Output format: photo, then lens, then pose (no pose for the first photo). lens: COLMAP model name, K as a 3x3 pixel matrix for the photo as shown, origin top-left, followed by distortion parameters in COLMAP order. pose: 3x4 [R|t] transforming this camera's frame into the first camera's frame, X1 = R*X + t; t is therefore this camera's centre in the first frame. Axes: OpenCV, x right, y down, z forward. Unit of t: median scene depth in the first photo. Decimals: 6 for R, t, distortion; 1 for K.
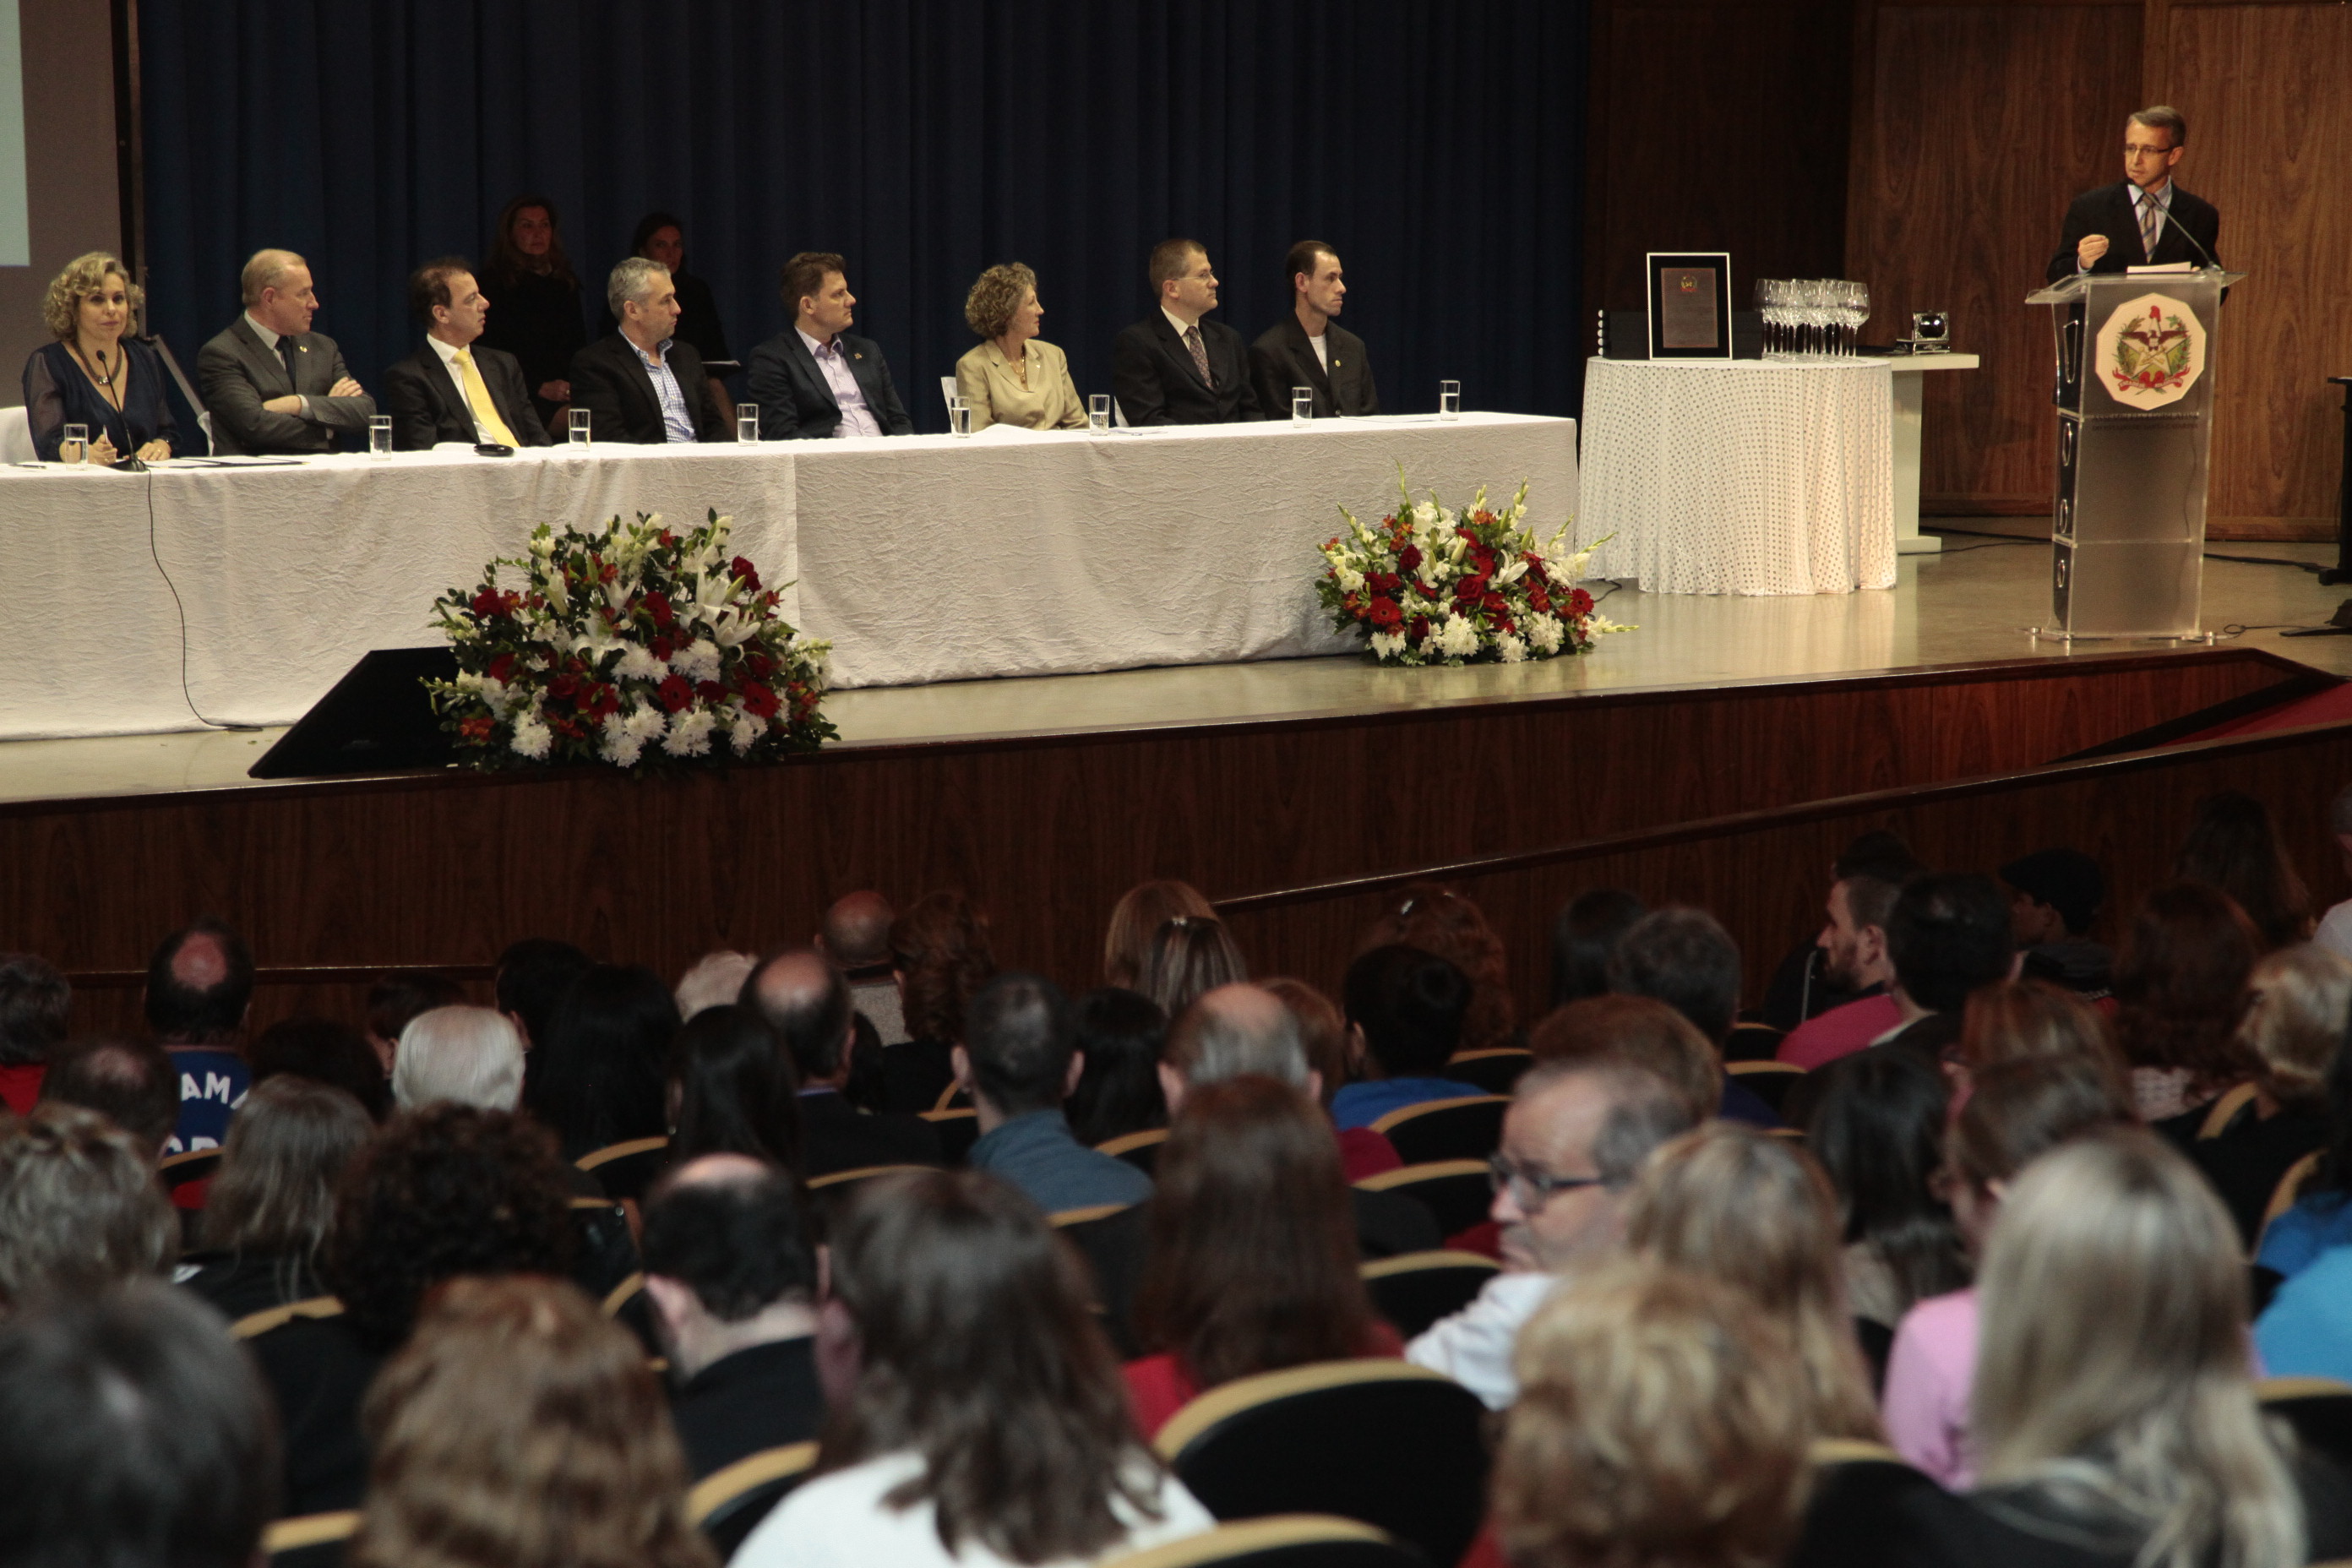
lens RADIAL K [[6273.8, 0, 1176.0], [0, 6273.8, 784.0], [0, 0, 1]] dist [-1.379272, 16.310167]
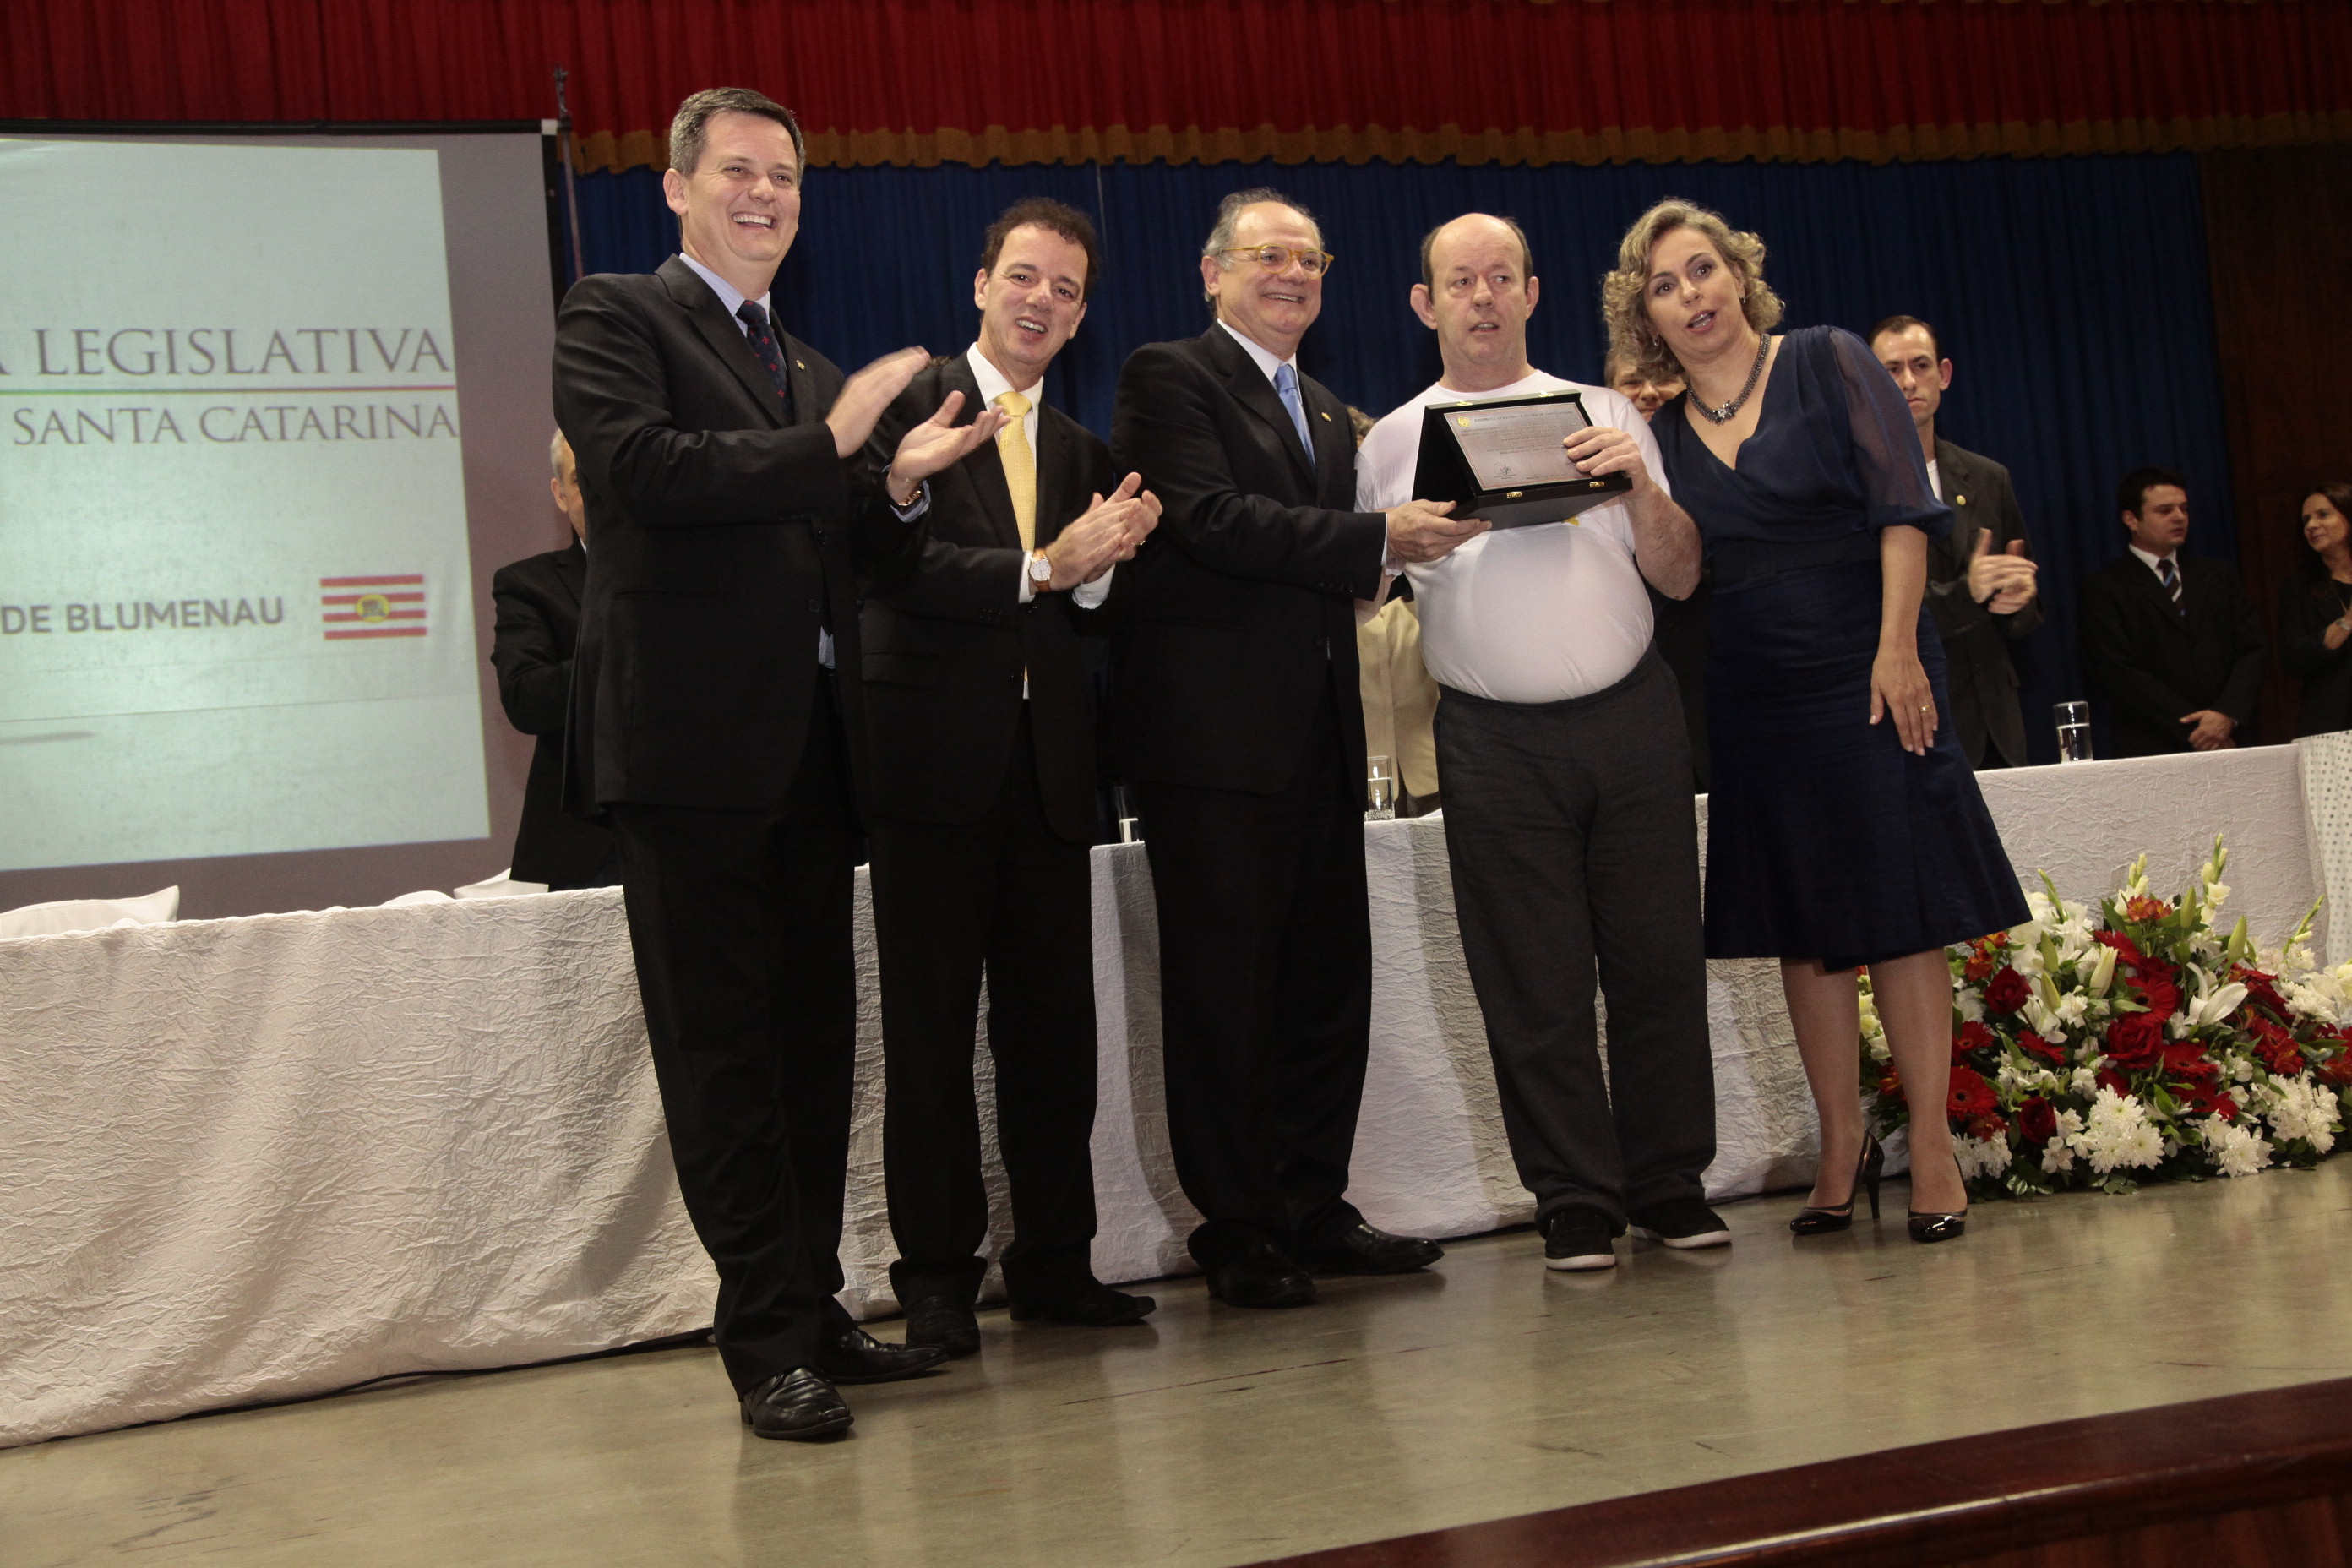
lens RADIAL K [[2374.8, 0, 1176.0], [0, 2374.8, 784.0], [0, 0, 1]] dist [-0.004871, 0.140377]
pose [[0.936597, -0.110908, -0.332395, 0.040531], [0.055965, 0.983758, -0.170550, -0.022599], [0.345911, 0.141134, 0.927592, 0.779863]]
